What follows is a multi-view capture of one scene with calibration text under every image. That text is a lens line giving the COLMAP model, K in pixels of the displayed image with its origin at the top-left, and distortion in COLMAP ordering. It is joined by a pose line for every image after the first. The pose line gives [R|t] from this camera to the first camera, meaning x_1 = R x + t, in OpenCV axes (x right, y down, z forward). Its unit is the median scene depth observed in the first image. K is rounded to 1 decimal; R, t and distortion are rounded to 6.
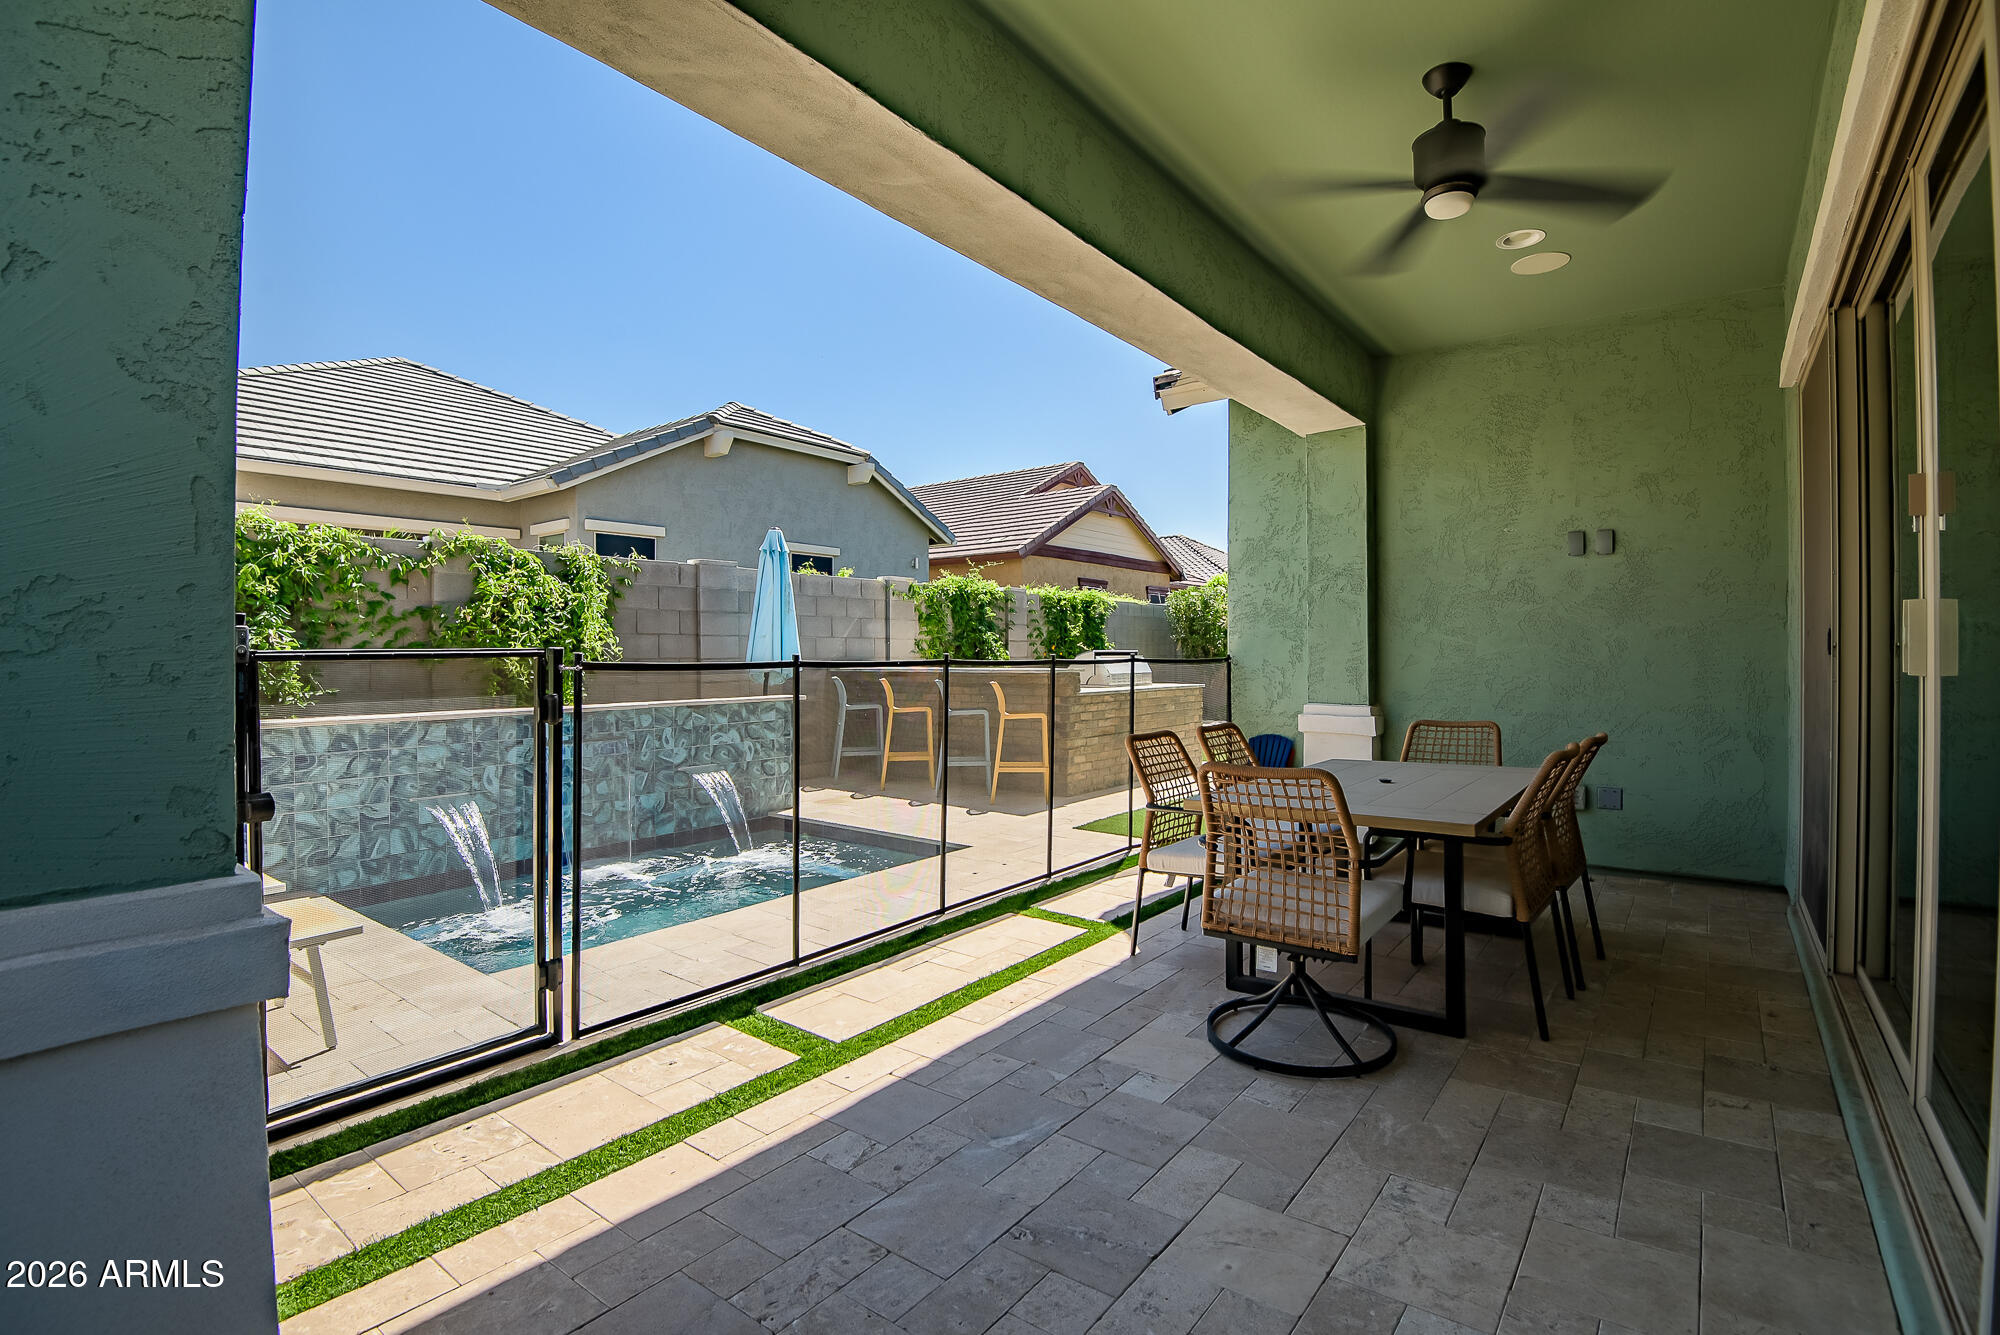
lens RADIAL K [[917.3, 0, 1006.2], [0, 917.3, 661.0], [0, 0, 1]] dist [0.012619, -0.036121]
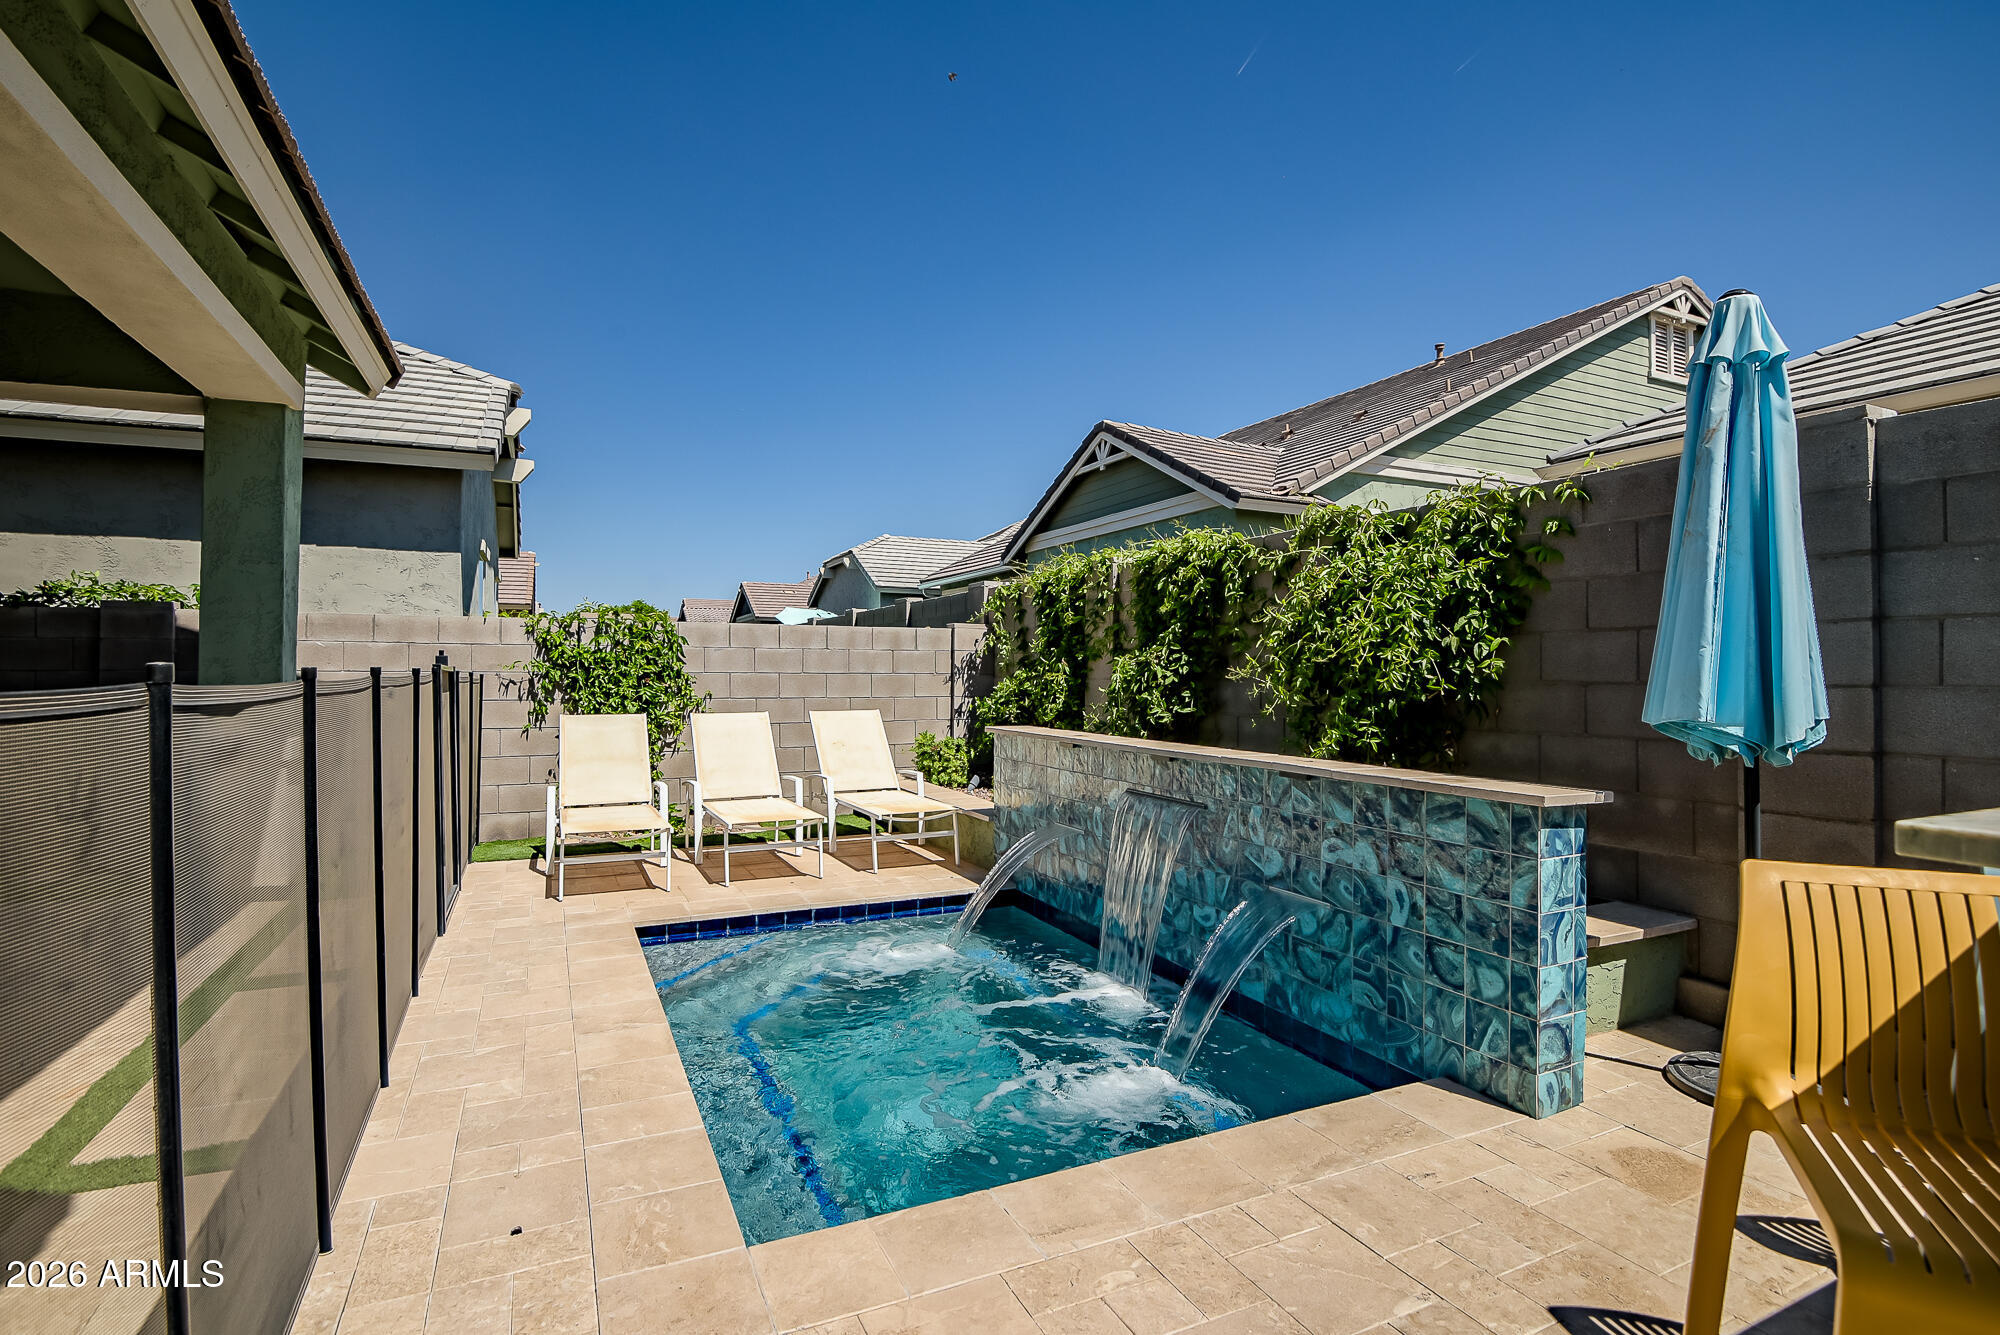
lens RADIAL K [[966.2, 0, 1006.2], [0, 966.2, 666.0], [0, 0, 1]] dist [0.001934, -0.023972]
pose [[-0.458393, -0.005464, -0.888733, 0.222945], [-0.010506, 0.999945, -0.000729, -0.008944], [0.888688, 0.009003, -0.458425, 1.188087]]
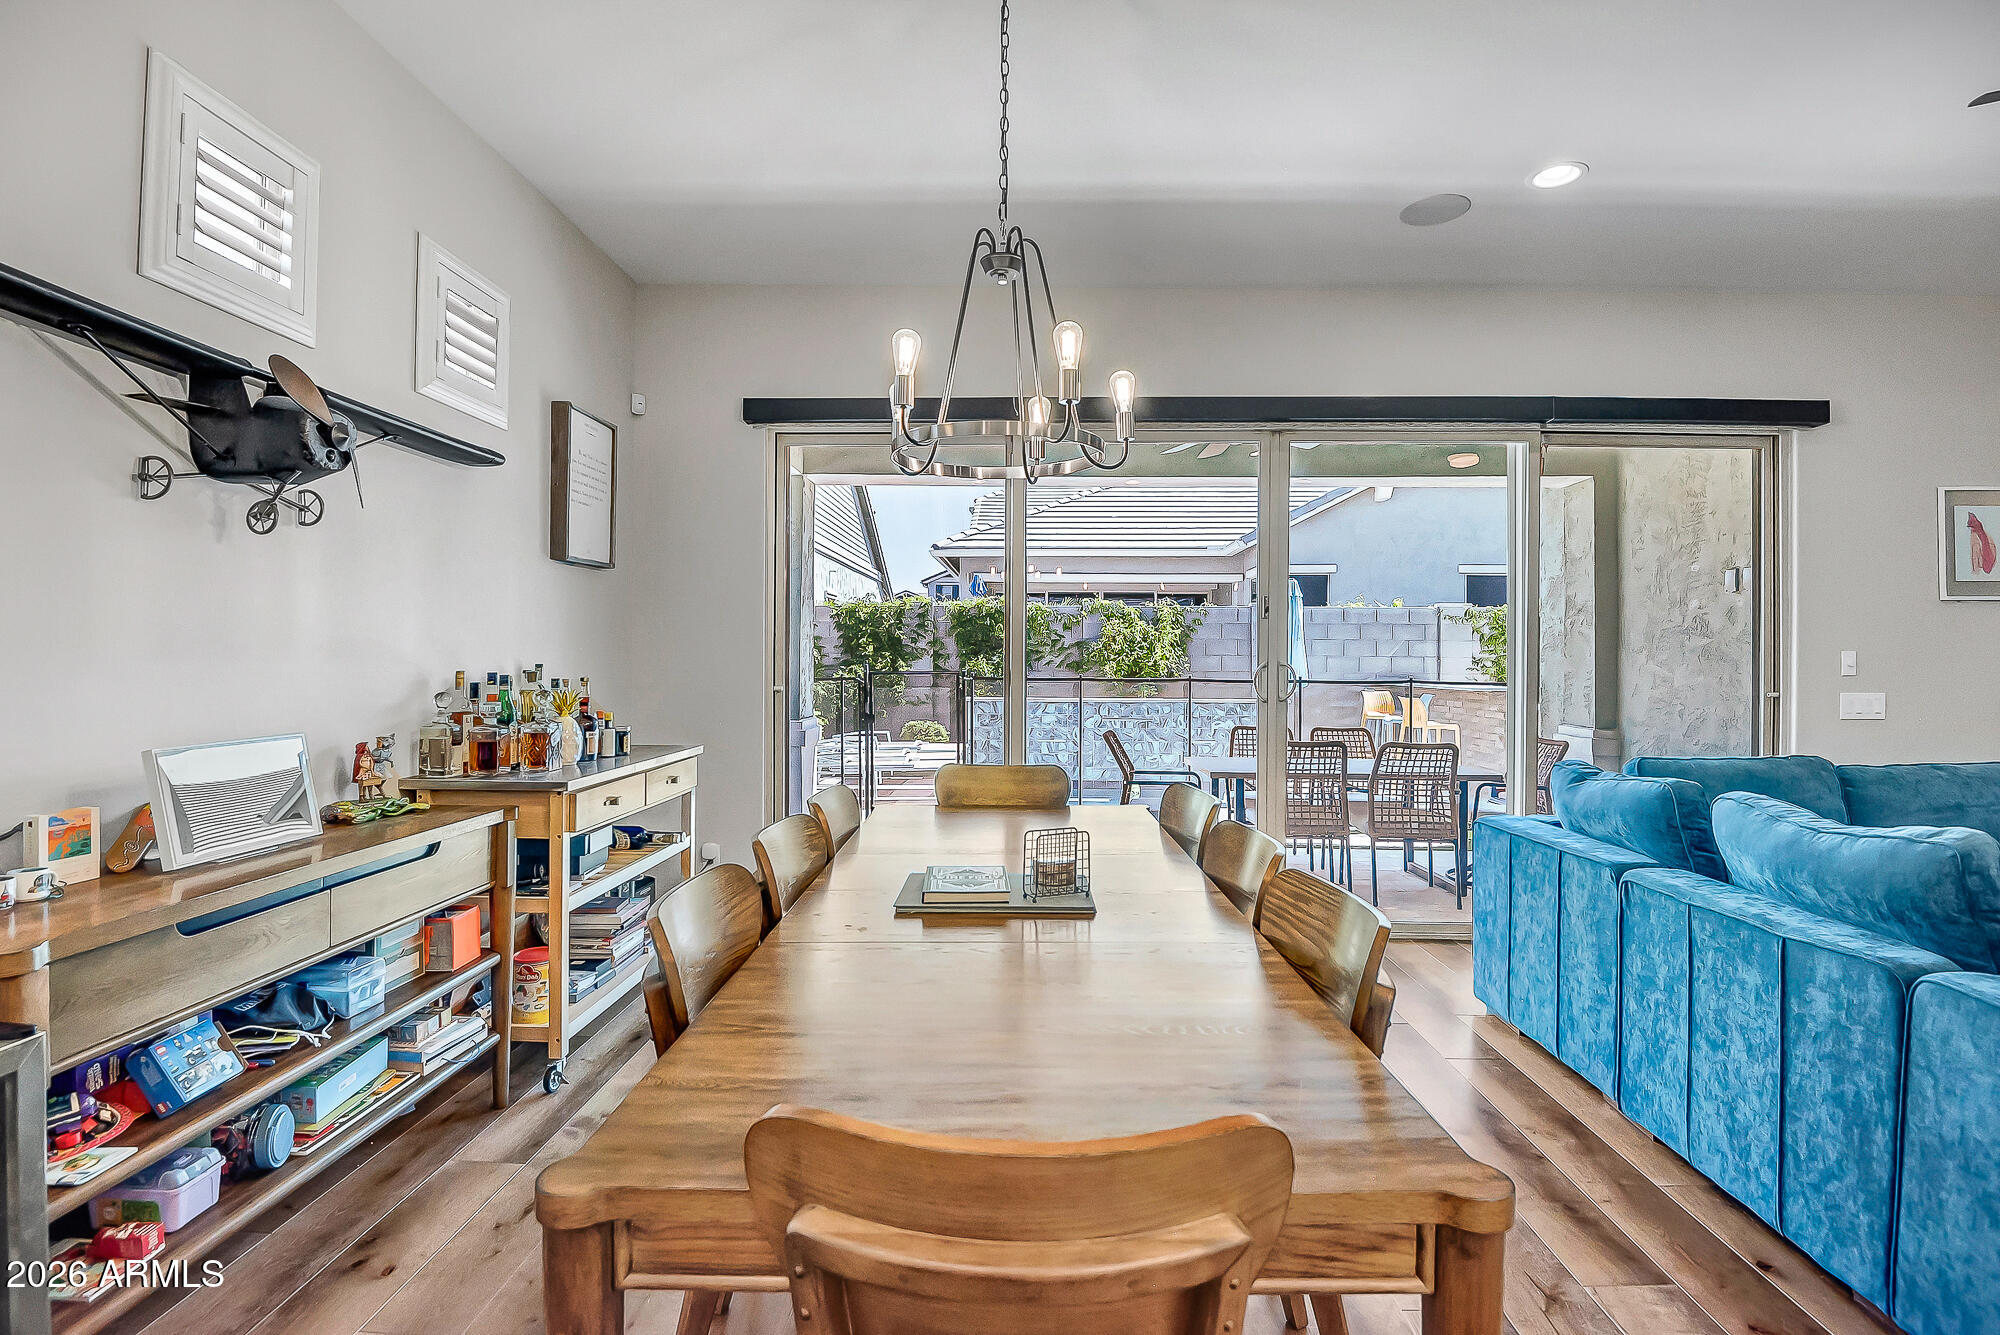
lens RADIAL K [[936.2, 0, 1002.1], [0, 936.2, 653.8], [0, 0, 1]] dist [-0.012314, -0.012340]
pose [[0.579234, 0.004409, -0.815149, 0.827850], [-0.014163, 0.999889, -0.004656, -0.024336], [0.815038, 0.014242, 0.579232, -0.219974]]
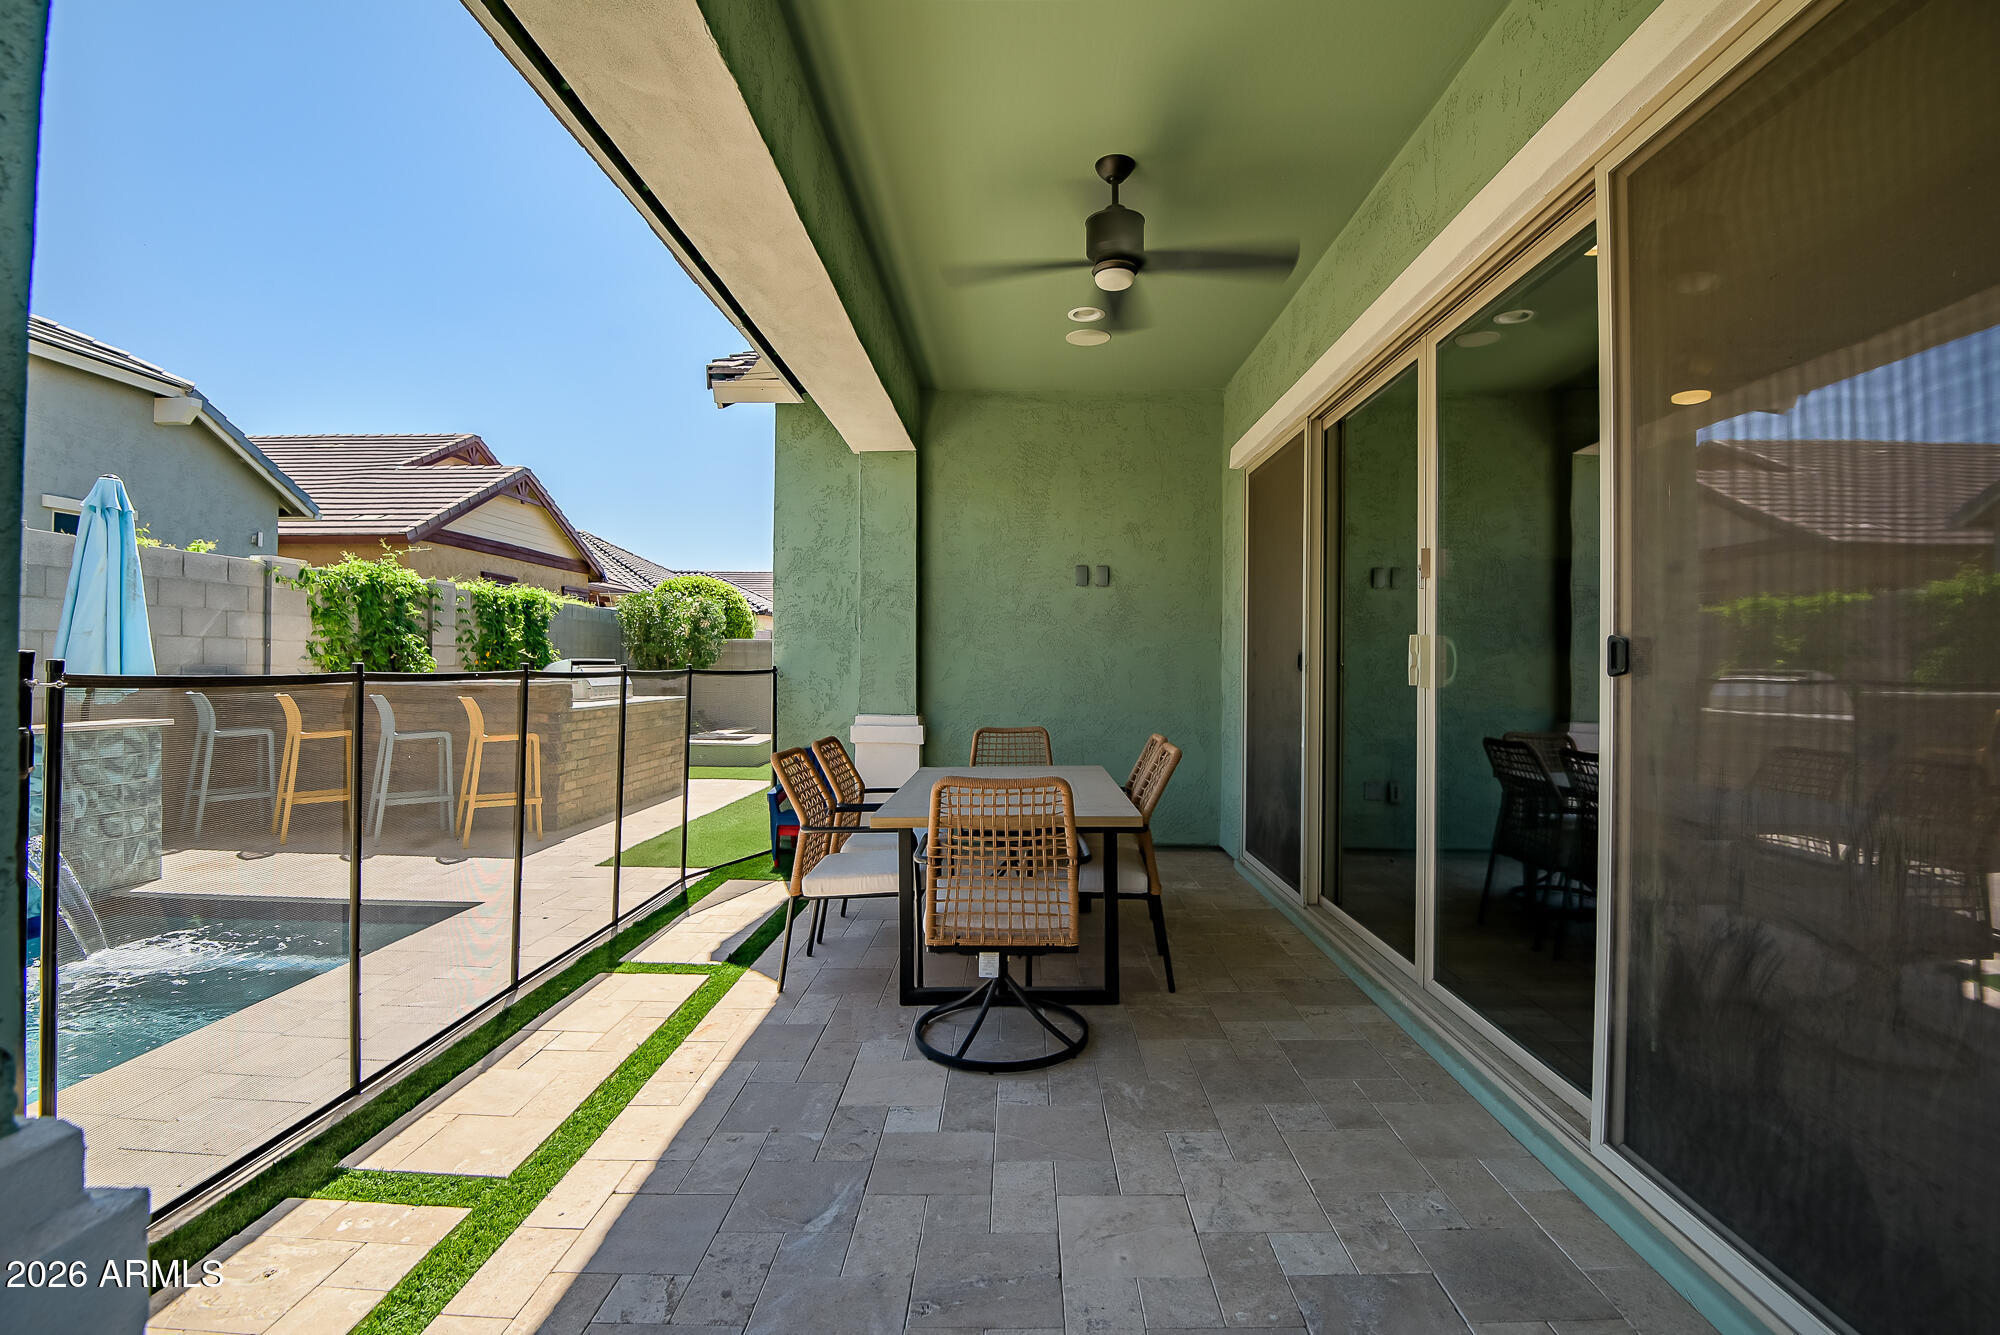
lens RADIAL K [[938.6, 0, 1004.0], [0, 938.6, 657.4], [0, 0, 1]] dist [0.000706, -0.022873]
pose [[0.805533, 0.013380, 0.592399, -0.152008], [-0.005131, 0.999865, -0.015606, -0.001788], [-0.592528, 0.009532, 0.805493, 0.063902]]
